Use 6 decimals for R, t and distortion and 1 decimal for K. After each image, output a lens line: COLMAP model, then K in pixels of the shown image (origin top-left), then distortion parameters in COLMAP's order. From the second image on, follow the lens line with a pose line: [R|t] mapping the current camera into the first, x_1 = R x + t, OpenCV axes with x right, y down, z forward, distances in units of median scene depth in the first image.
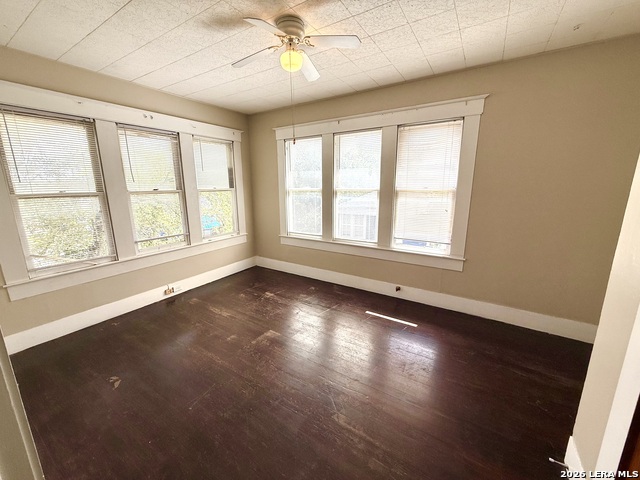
lens RADIAL K [[254.5, 0, 321.0], [0, 254.5, 236.2], [0, 0, 1]] dist [-0.002072, 0.000129]
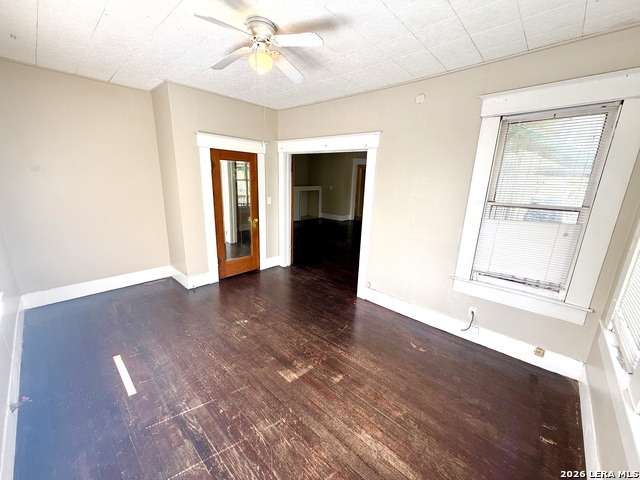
lens RADIAL K [[254.5, 0, 319.9], [0, 254.5, 242.2], [0, 0, 1]] dist [-0.002072, 0.000129]
pose [[-0.982964, -0.071160, 0.169465, -0.367765], [0.010195, 0.899485, 0.436833, -0.316349], [-0.183516, 0.431119, -0.883436, 1.409387]]
